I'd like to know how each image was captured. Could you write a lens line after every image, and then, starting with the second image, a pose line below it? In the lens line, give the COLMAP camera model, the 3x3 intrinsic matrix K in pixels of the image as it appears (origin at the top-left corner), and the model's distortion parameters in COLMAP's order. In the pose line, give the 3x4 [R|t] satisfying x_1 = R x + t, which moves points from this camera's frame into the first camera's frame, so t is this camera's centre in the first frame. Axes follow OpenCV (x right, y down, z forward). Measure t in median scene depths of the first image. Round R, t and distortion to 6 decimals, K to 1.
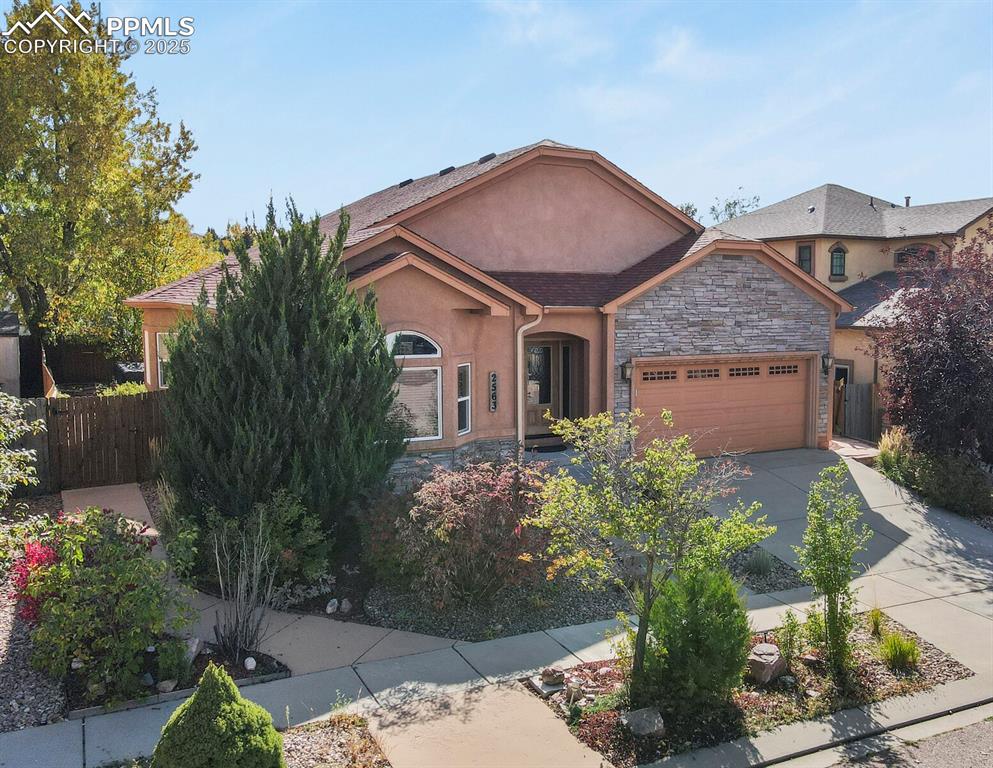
lens RADIAL K [[931.1, 0, 613.0], [0, 931.1, 383.1], [0, 0, 1]] dist [0.062273, 0.000158]
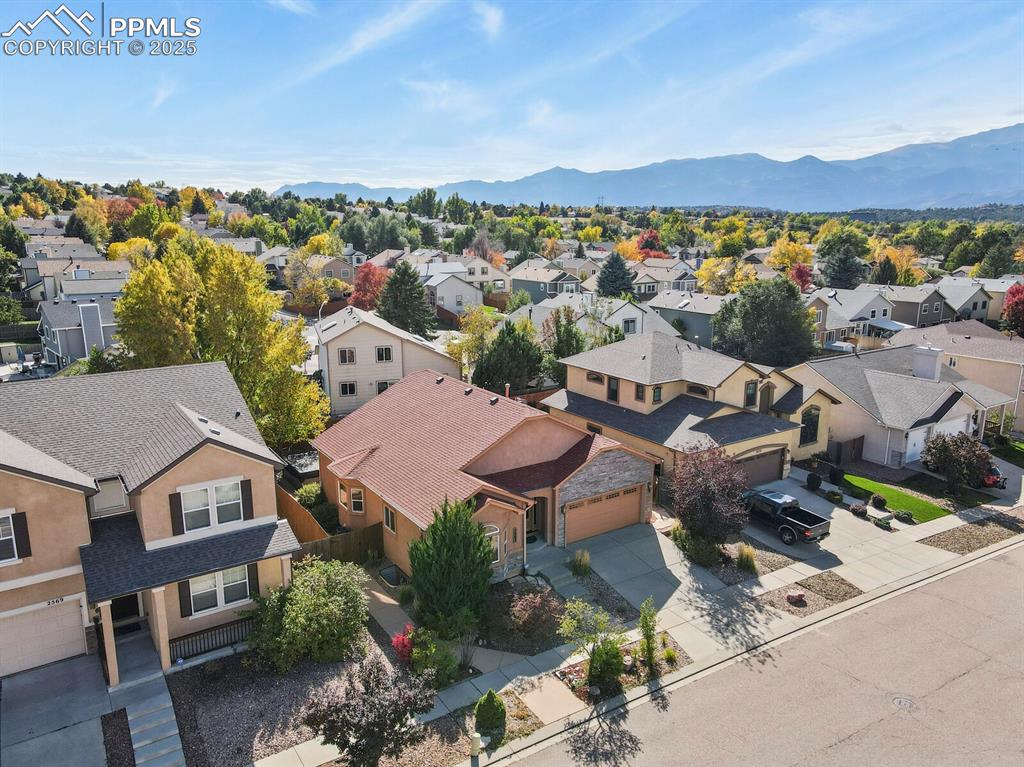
lens RADIAL K [[746.6, 0, 512.0], [0, 746.6, 383.5], [0, 0, 1]] dist [0.047014, 0.013181]
pose [[0.999234, -0.019611, 0.033863, -0.204056], [0.015136, 0.991699, 0.127685, -0.672334], [-0.036086, -0.127075, 0.991237, -0.960253]]
